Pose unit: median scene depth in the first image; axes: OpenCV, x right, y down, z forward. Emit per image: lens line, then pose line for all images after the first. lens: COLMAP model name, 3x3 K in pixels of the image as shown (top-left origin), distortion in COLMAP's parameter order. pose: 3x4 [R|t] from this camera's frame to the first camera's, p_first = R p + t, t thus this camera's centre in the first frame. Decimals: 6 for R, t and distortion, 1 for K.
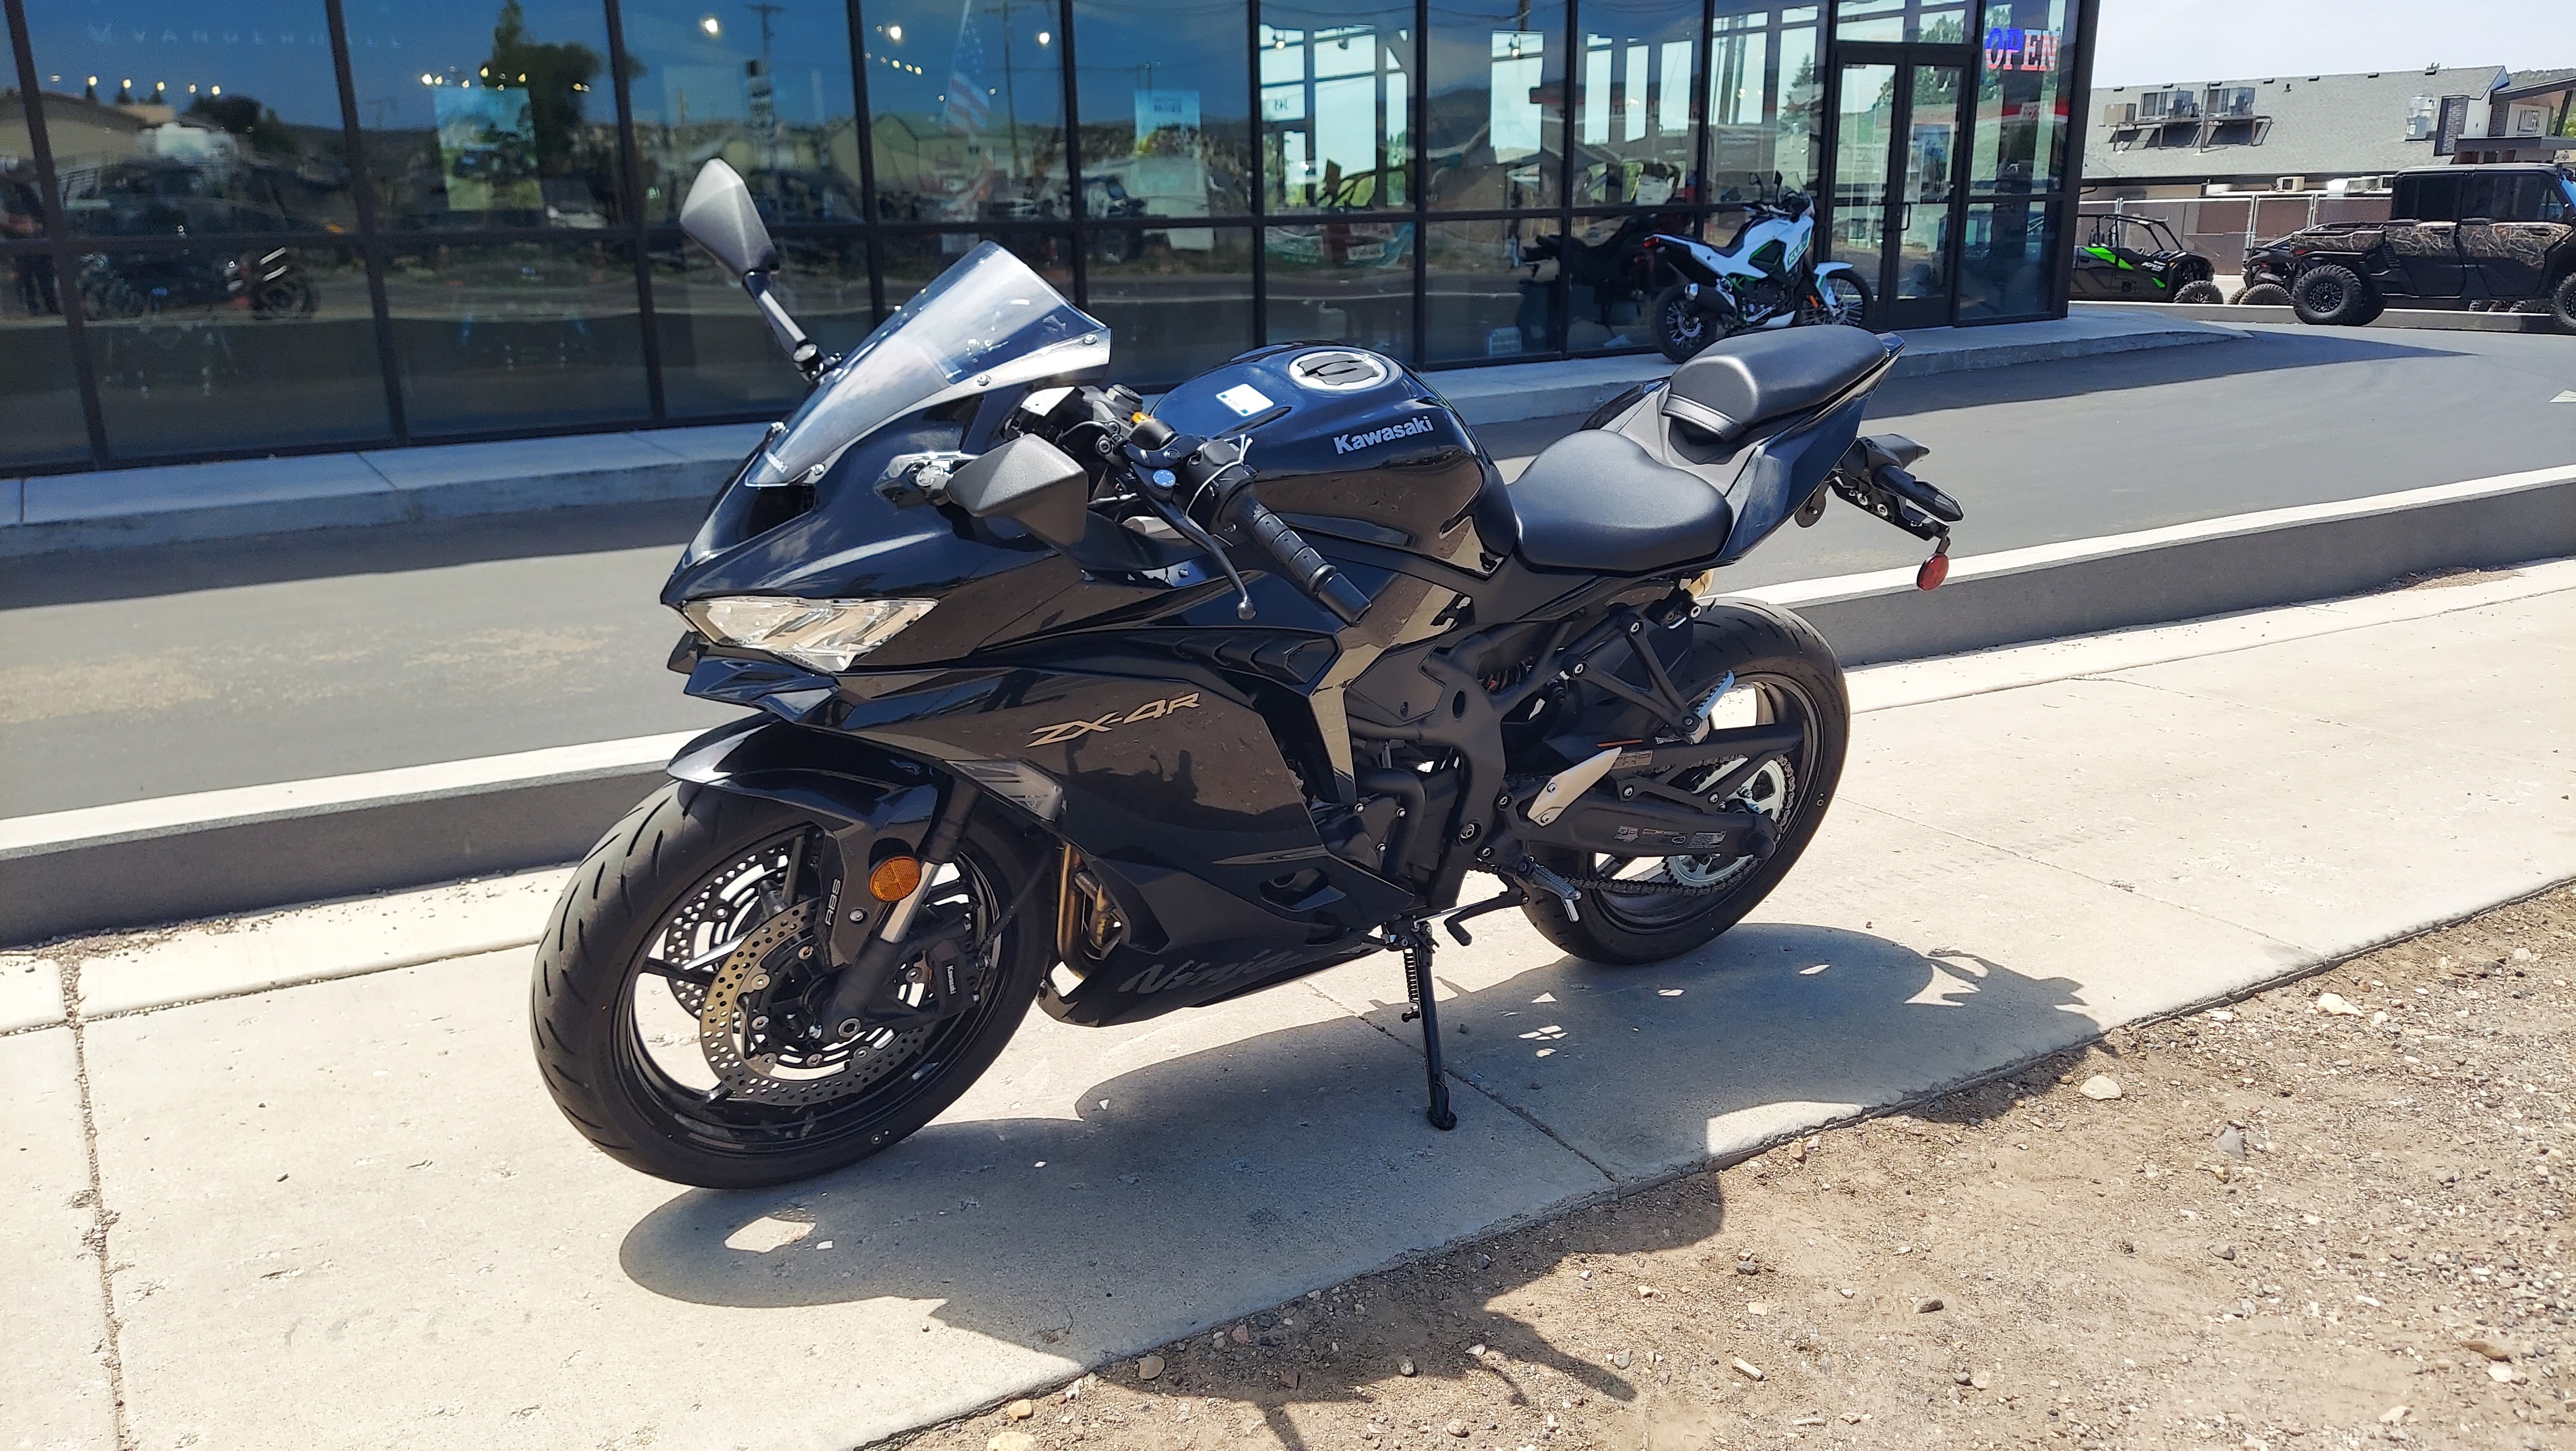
lens RADIAL K [[1848.4, 0, 1296.3], [0, 1848.4, 735.3], [0, 0, 1]] dist [0.074876, -0.085292]
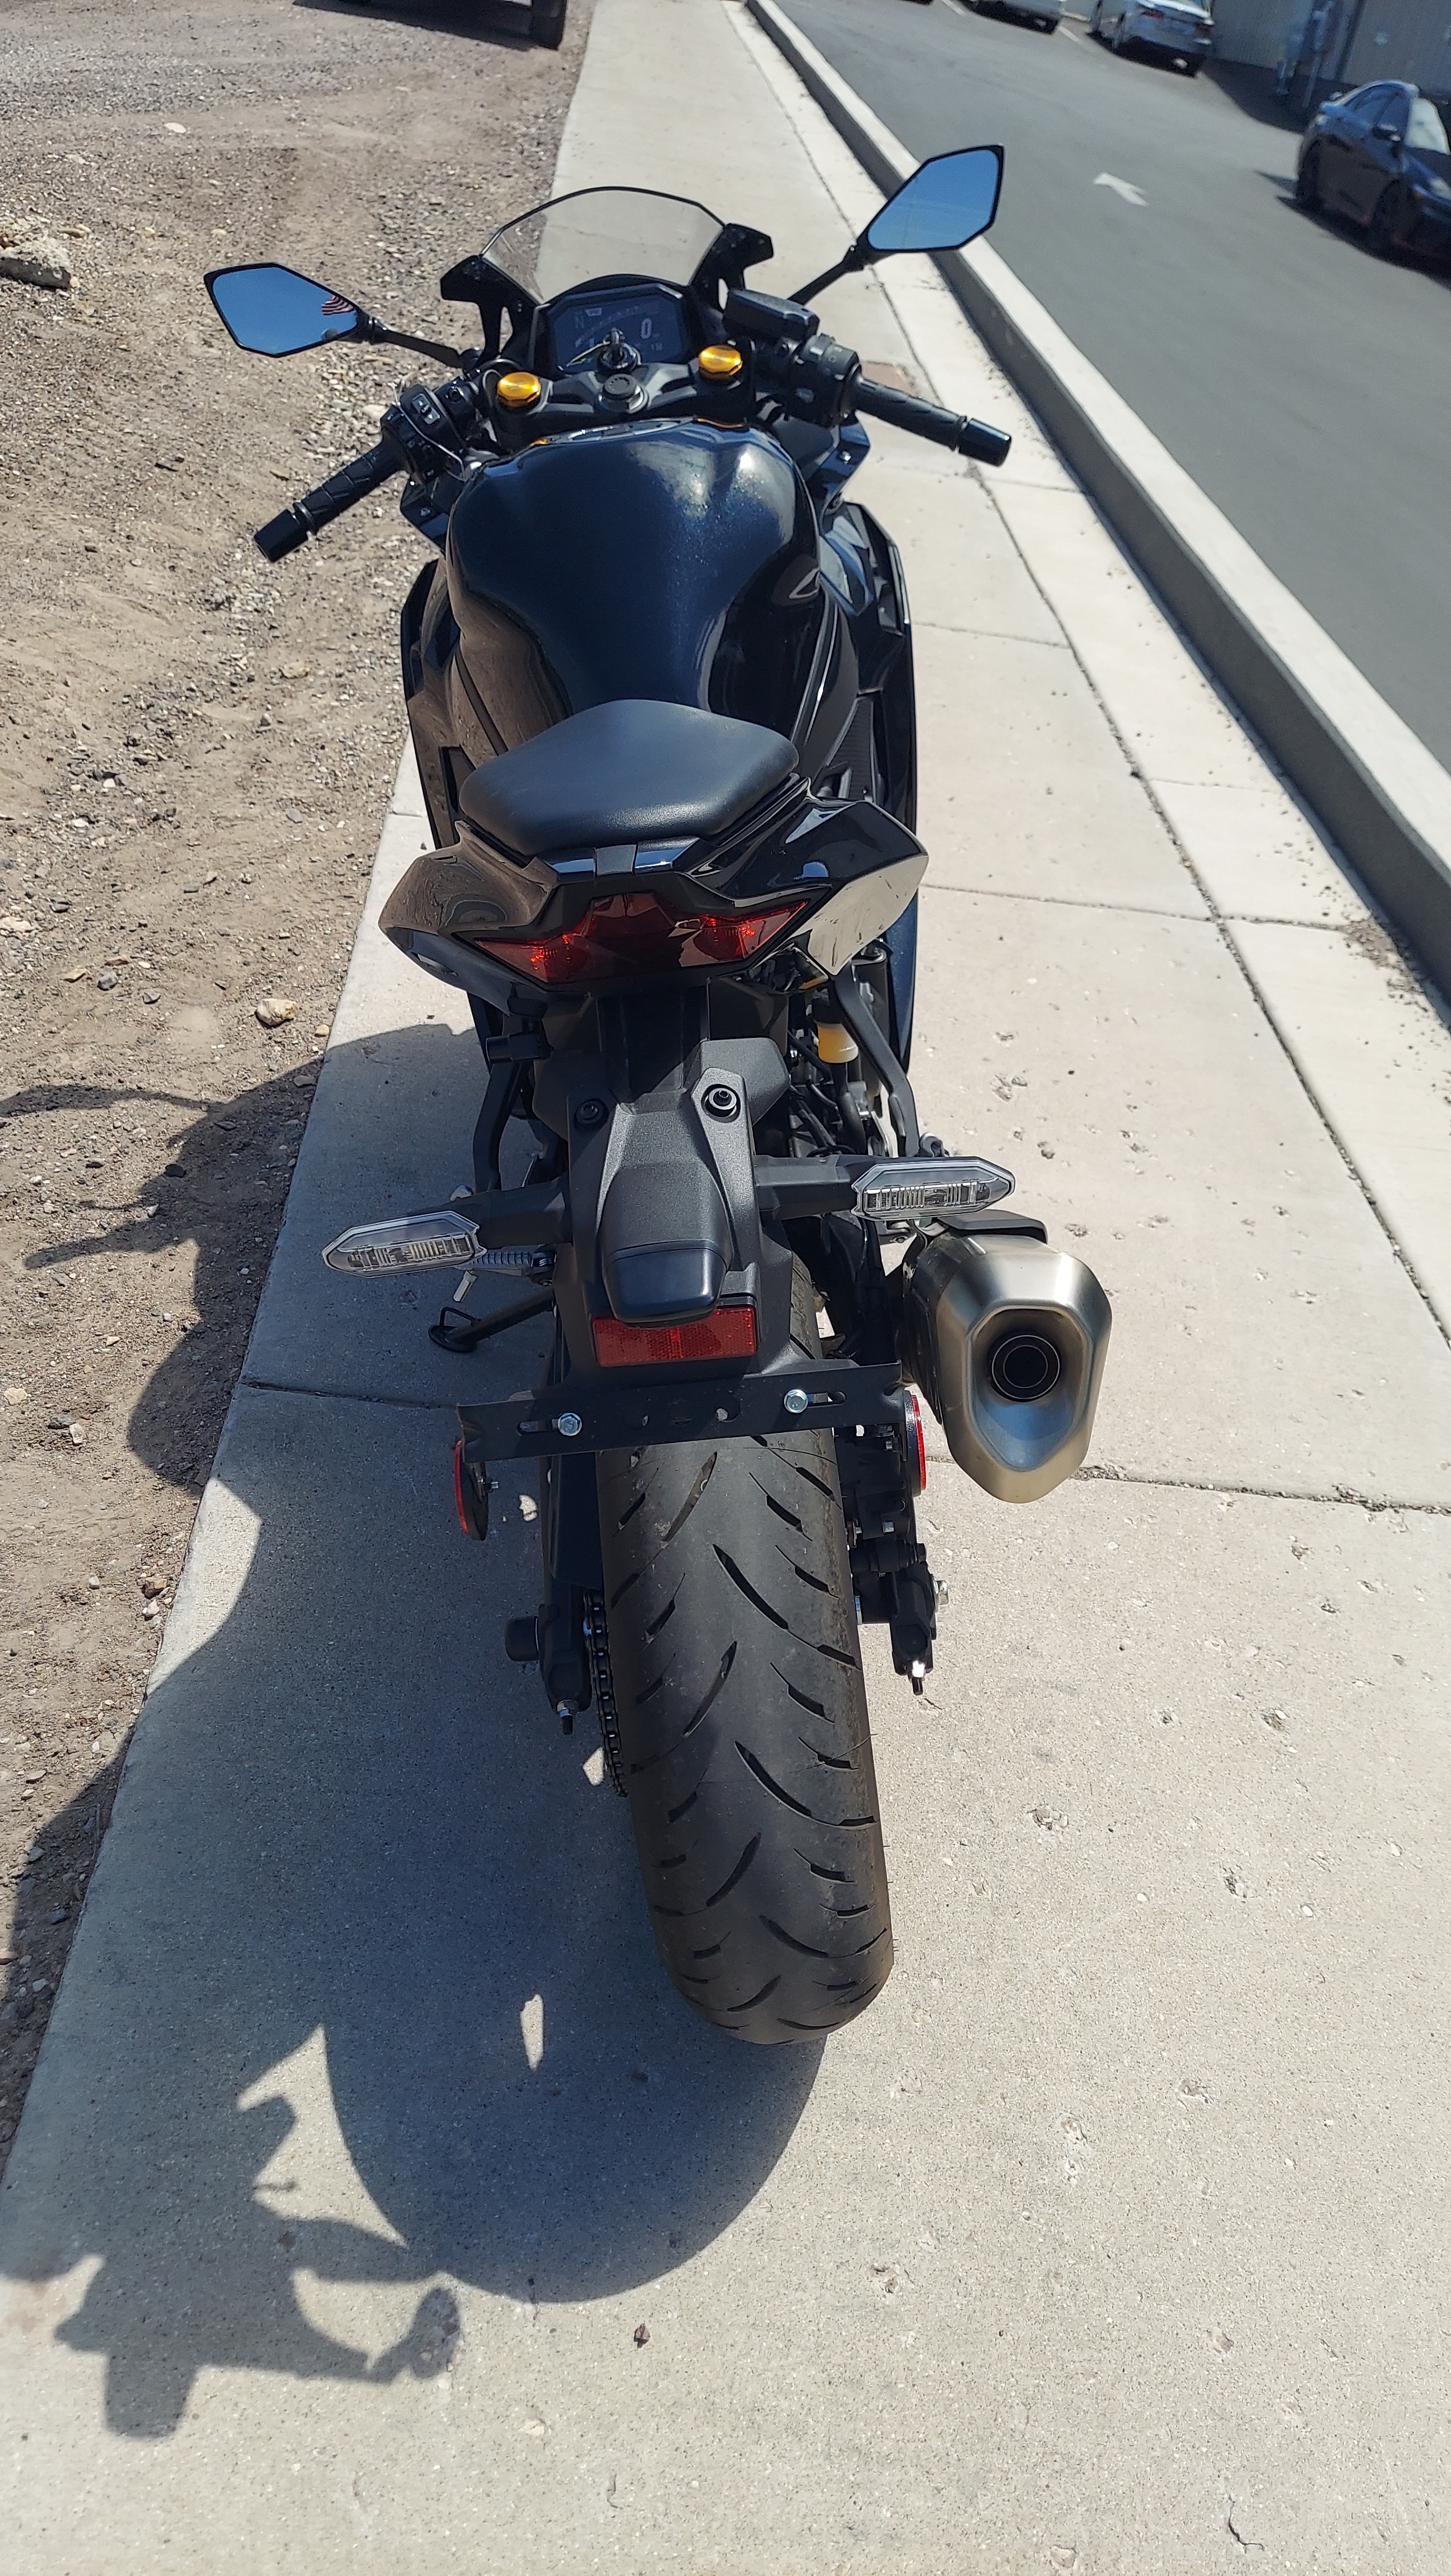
lens RADIAL K [[1848.4, 0, 725.9], [0, 1848.4, 1295.2], [0, 0, 1]] dist [0.074876, -0.085292]
pose [[-0.497747, 0.450929, -0.740885, 0.671112], [-0.380369, 0.654201, 0.653713, -0.443435], [0.779466, 0.607194, -0.154107, 1.242539]]
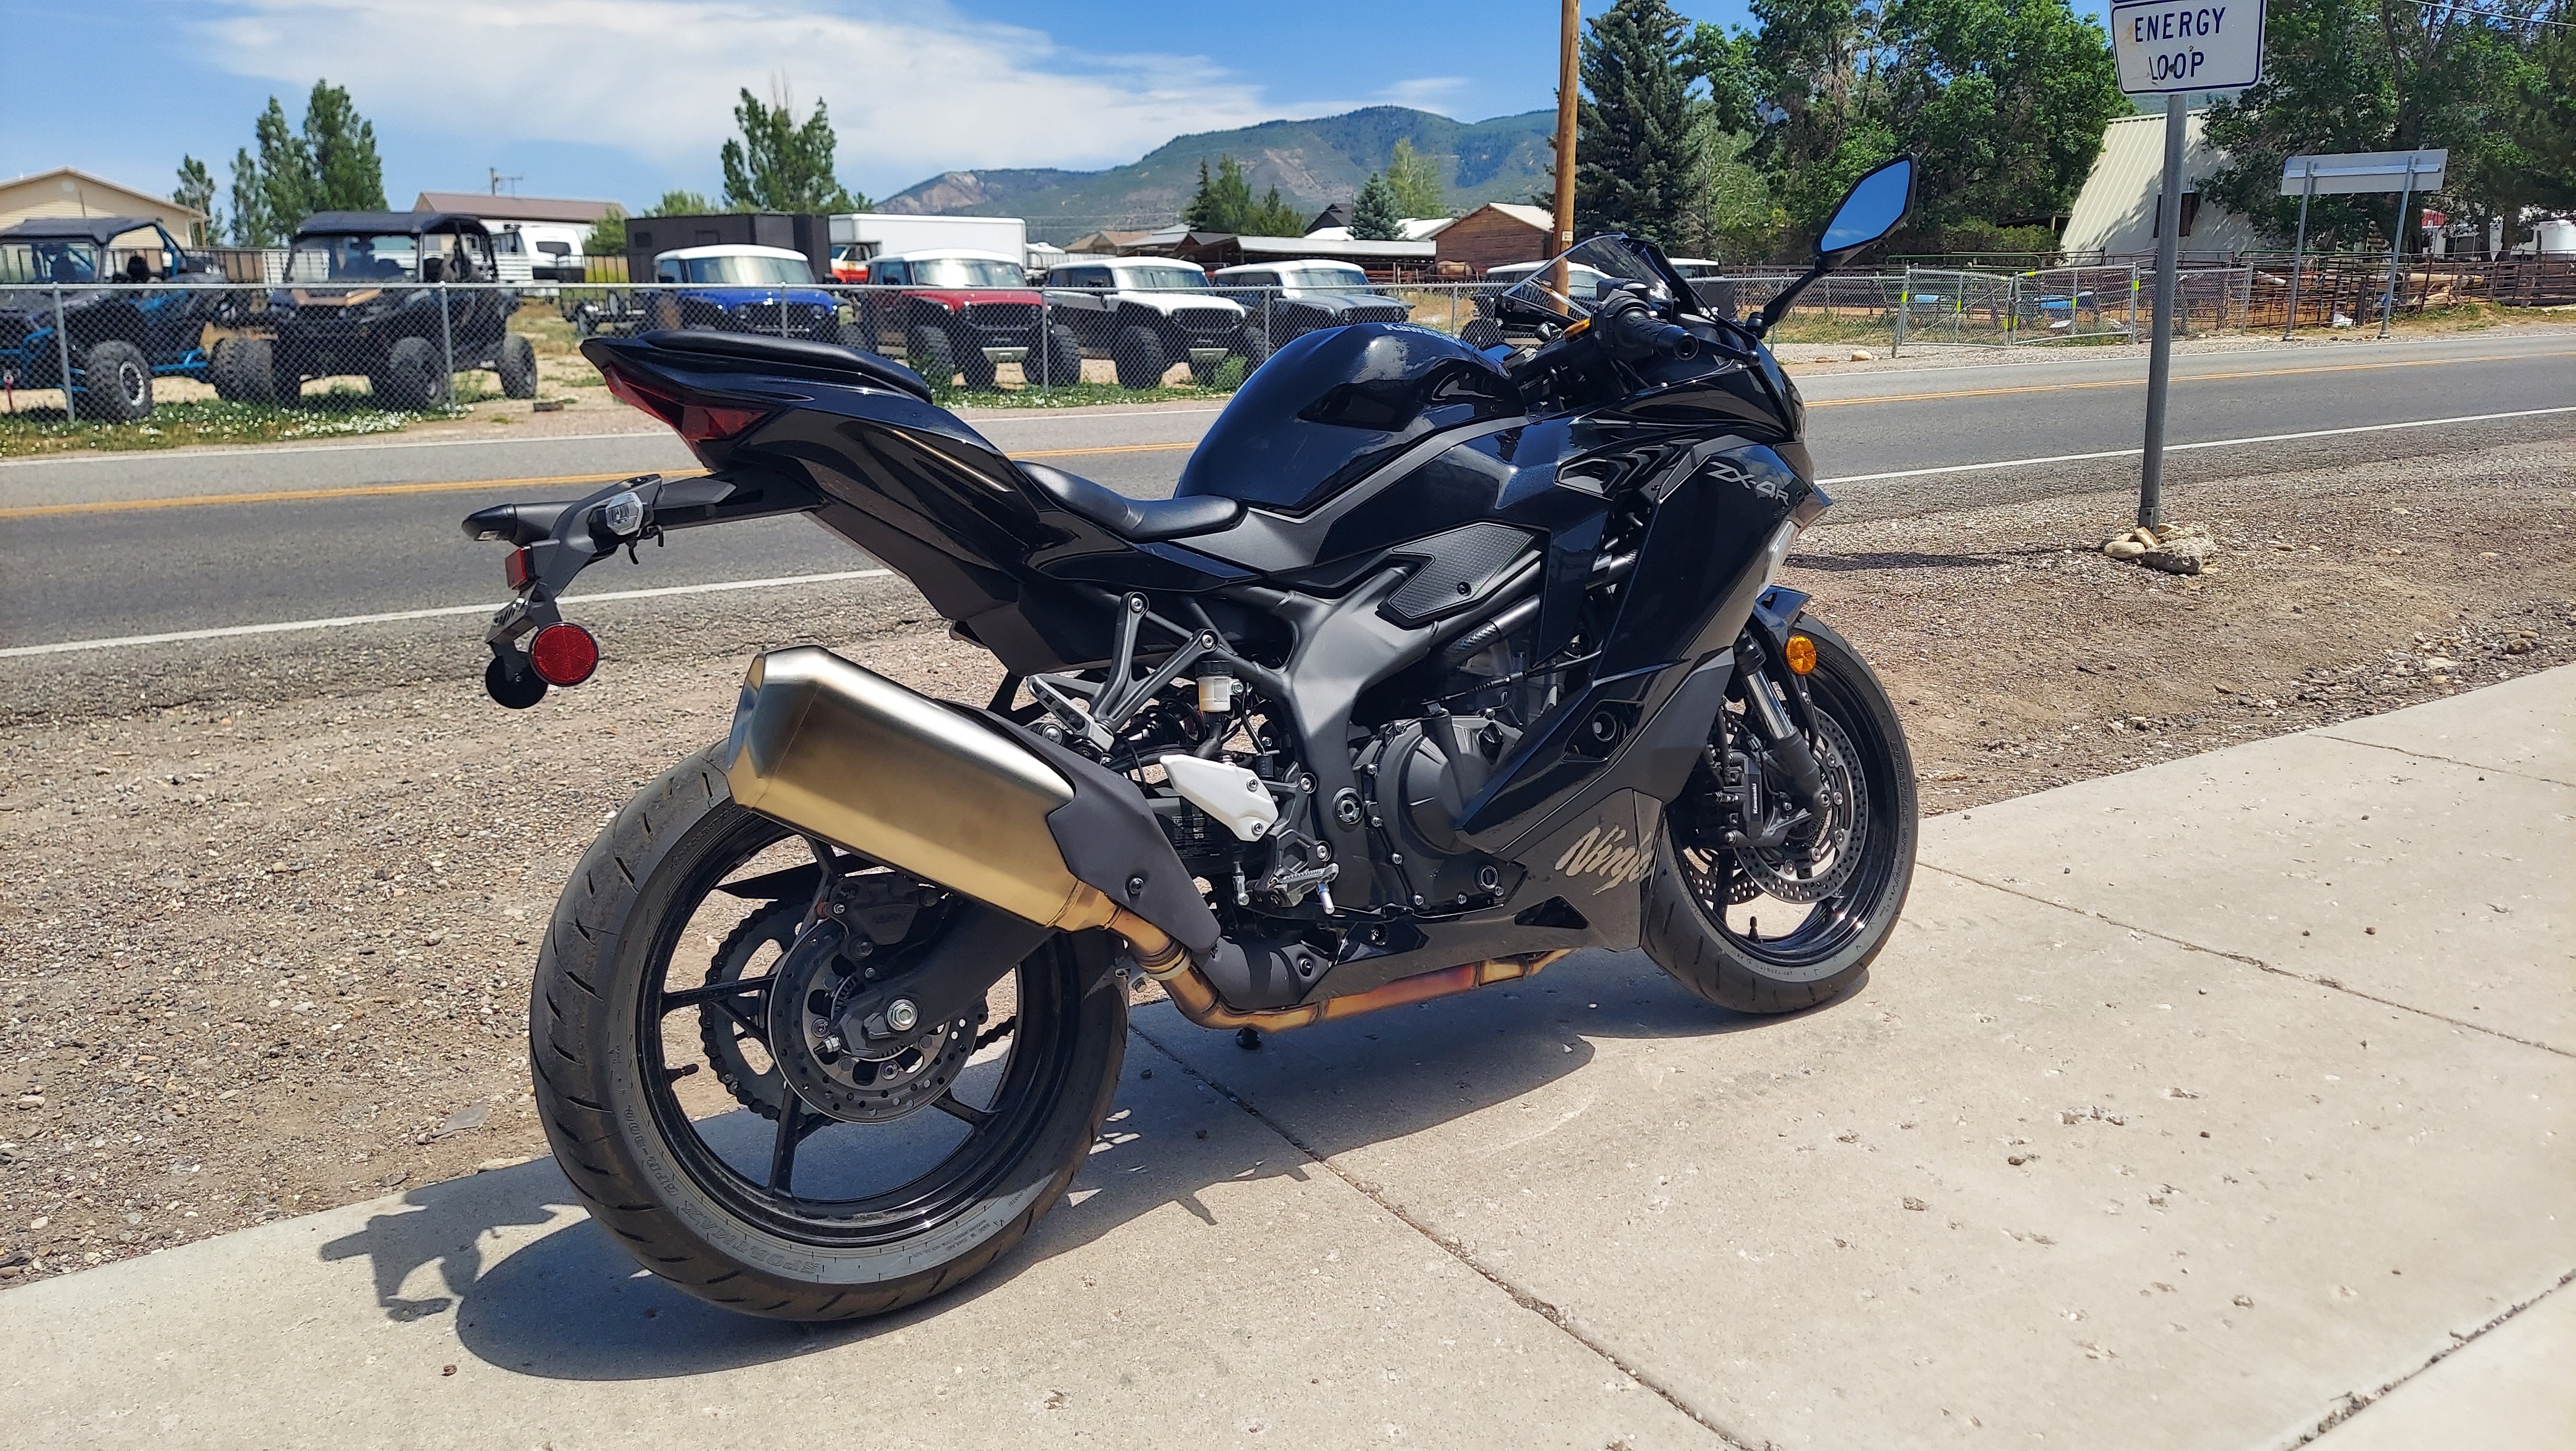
lens RADIAL K [[1852.6, 0, 1309.1], [0, 1852.6, 739.1], [0, 0, 1]] dist [0.071456, -0.086666]
pose [[-0.999882, 0.007361, -0.013507, 0.059271], [0.000081, 0.880591, 0.473877, -0.468763], [0.015383, 0.473820, -0.880487, 1.895783]]
